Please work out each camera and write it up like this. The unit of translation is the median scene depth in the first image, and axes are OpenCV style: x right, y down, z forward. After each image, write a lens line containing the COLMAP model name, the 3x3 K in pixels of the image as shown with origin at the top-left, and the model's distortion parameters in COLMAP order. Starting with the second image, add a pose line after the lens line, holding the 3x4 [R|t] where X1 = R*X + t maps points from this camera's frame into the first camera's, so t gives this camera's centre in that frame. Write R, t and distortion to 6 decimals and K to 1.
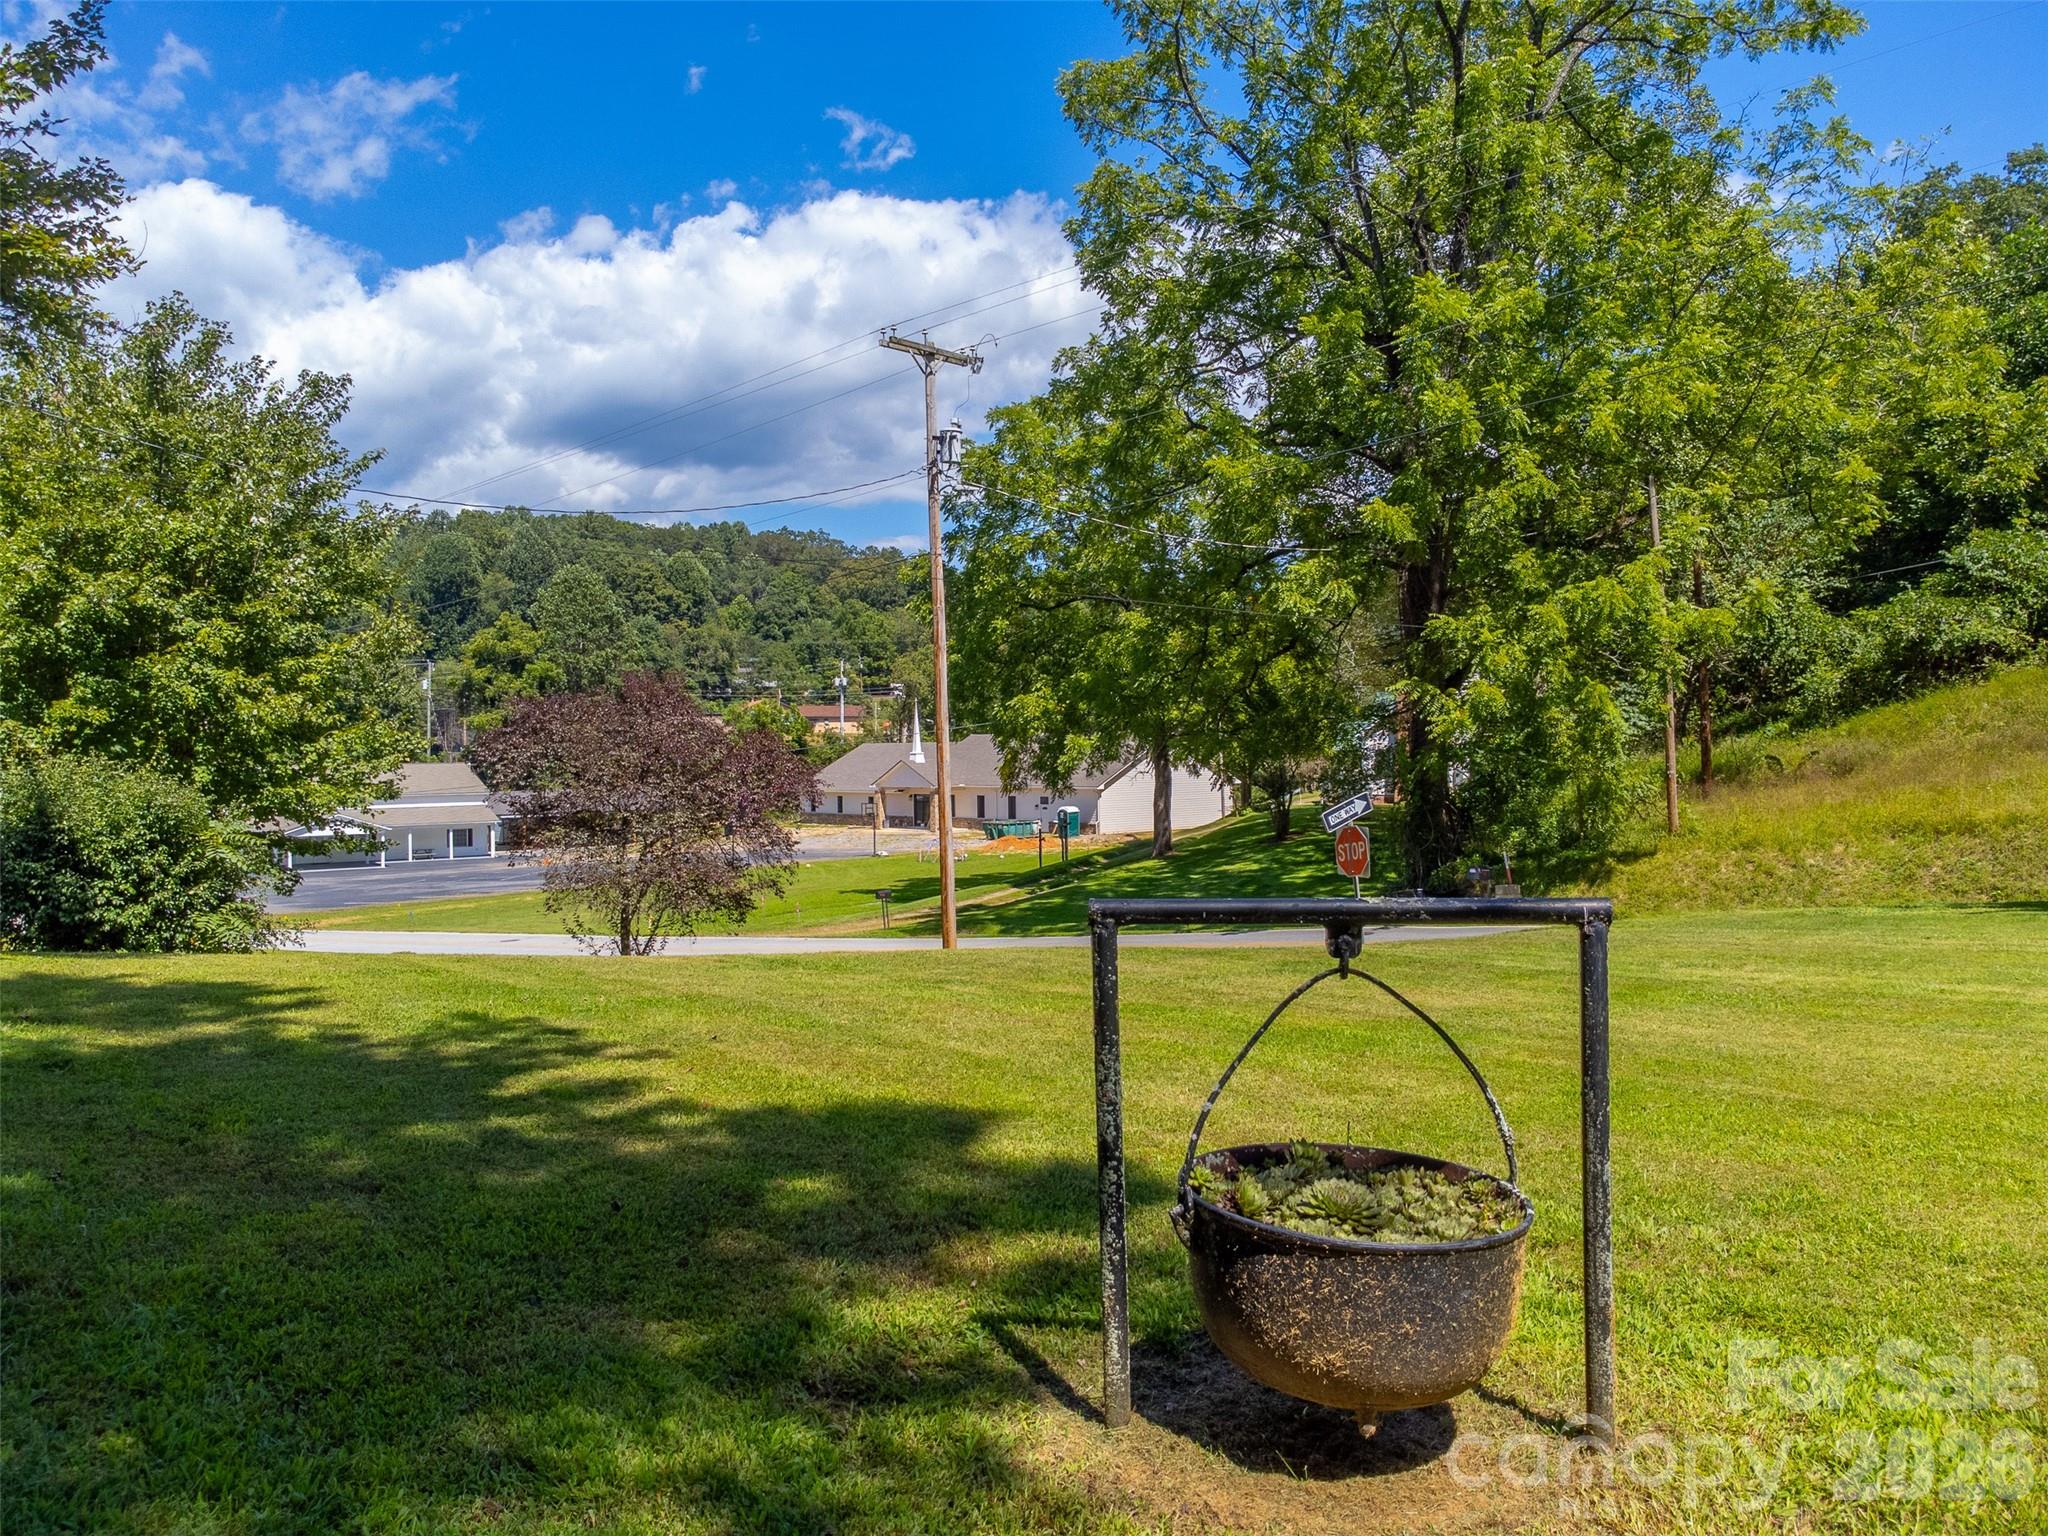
lens RADIAL K [[1535.8, 0, 1039.6], [0, 1535.8, 766.5], [0, 0, 1]] dist [0.035742, -0.007287]
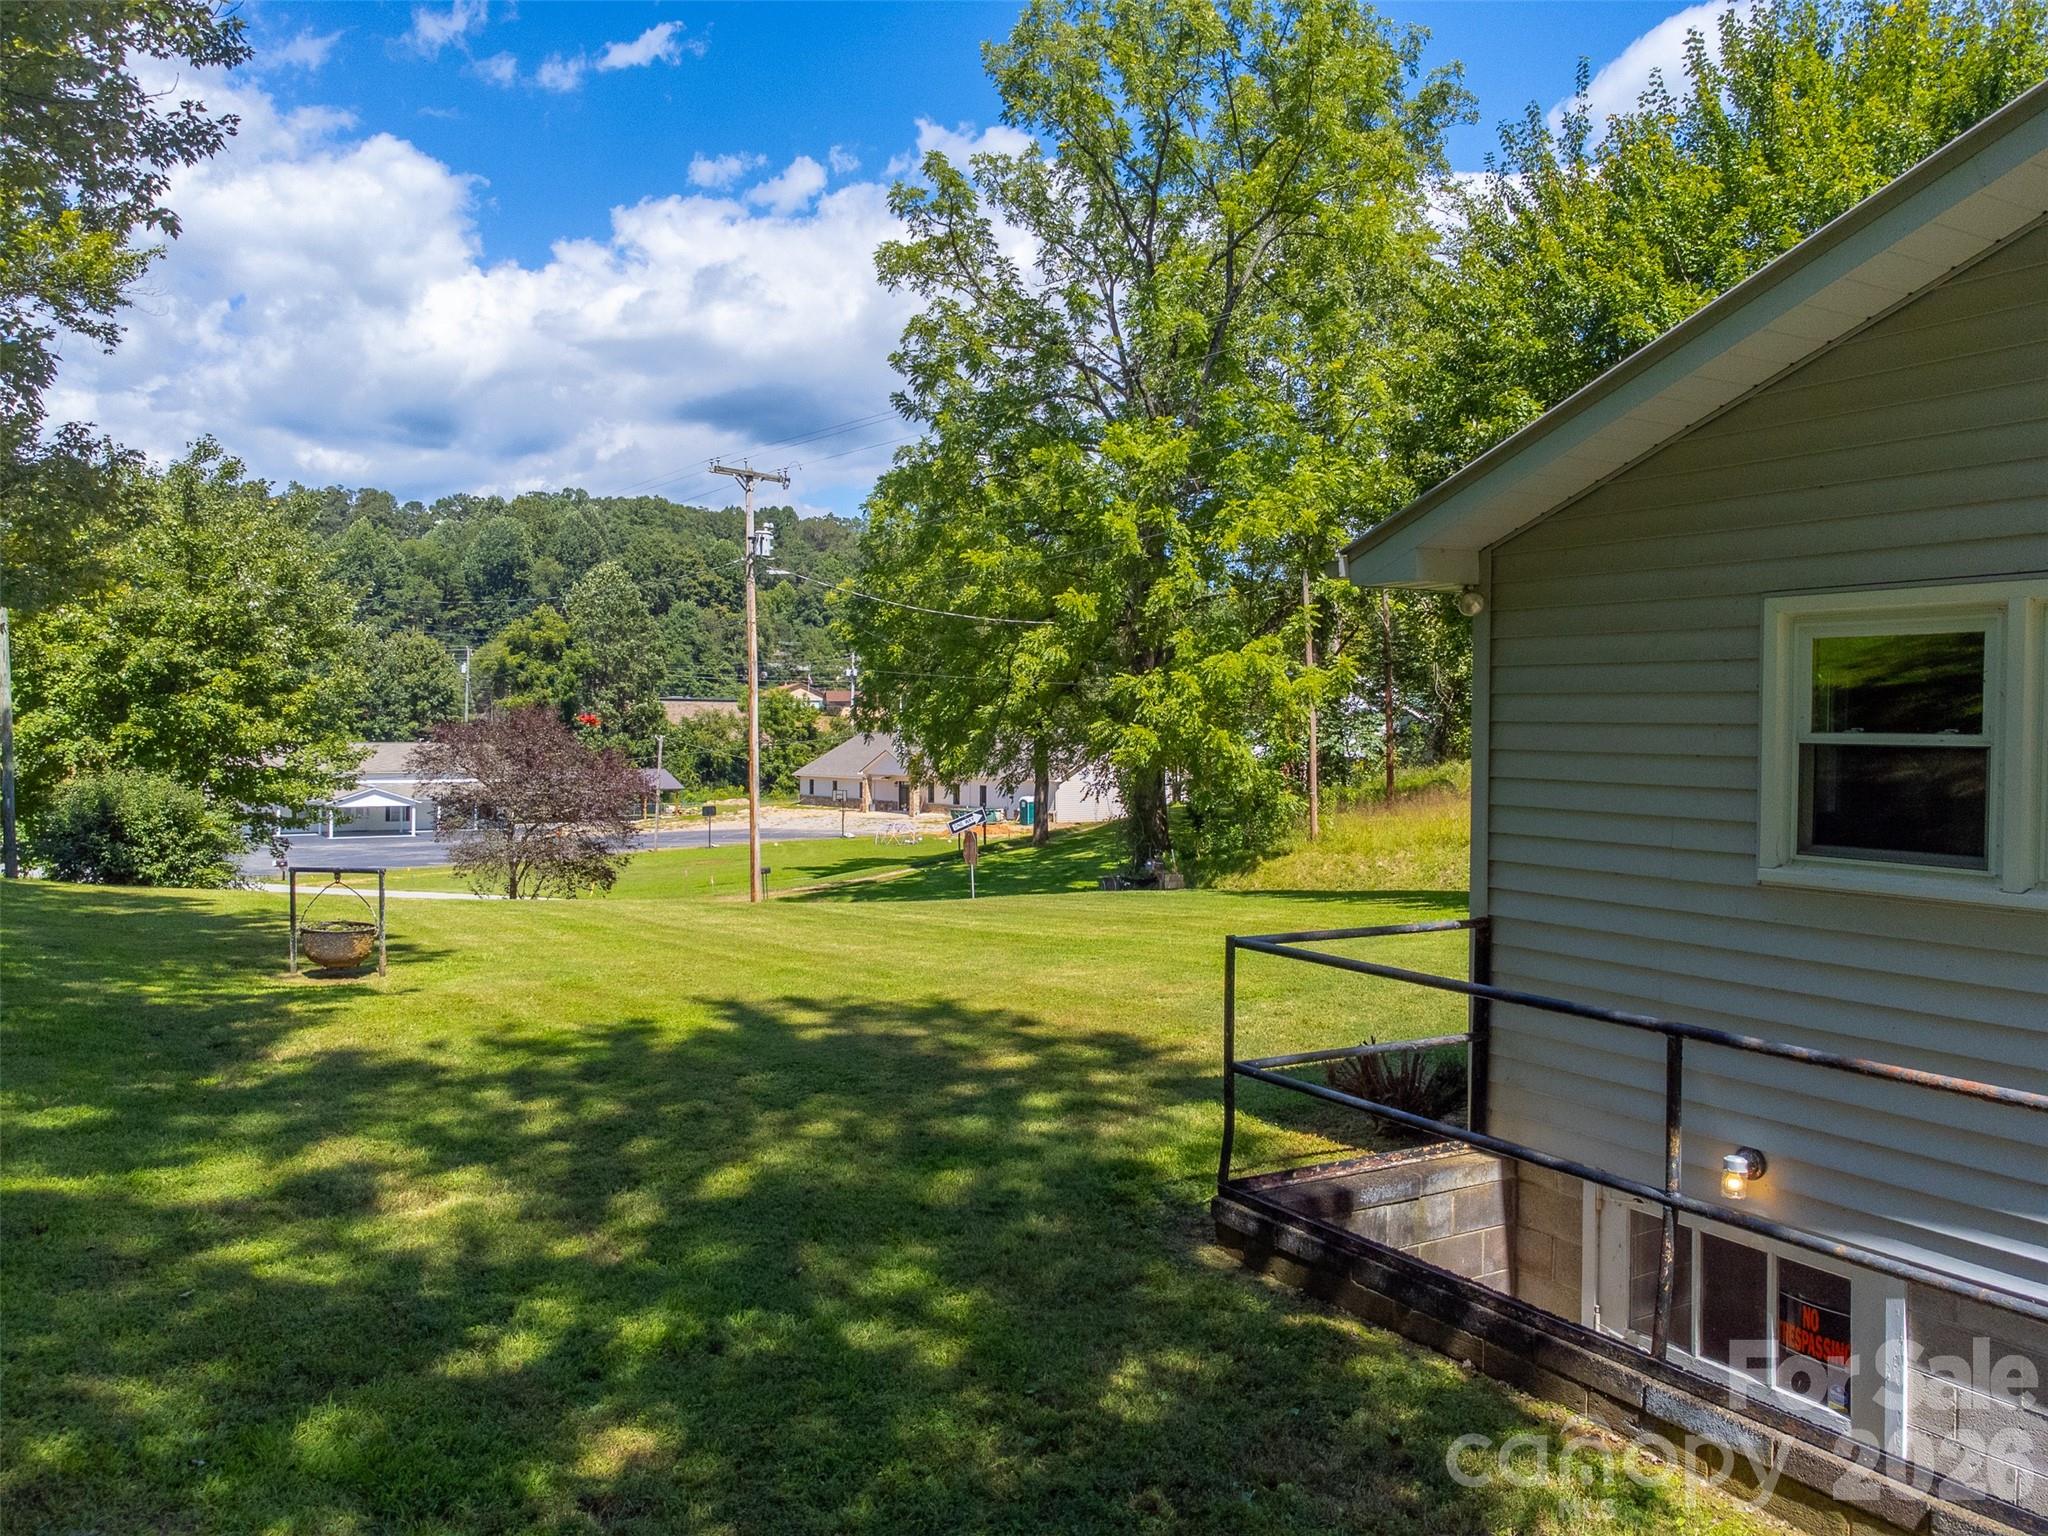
lens RADIAL K [[1535.8, 0, 1027.8], [0, 1535.8, 775.6], [0, 0, 1]] dist [0.035742, -0.007287]
pose [[0.998725, 0.024403, -0.044201, 0.279731], [-0.023627, 0.999559, 0.018002, -0.037234], [0.044621, -0.016935, 0.998860, -0.411304]]
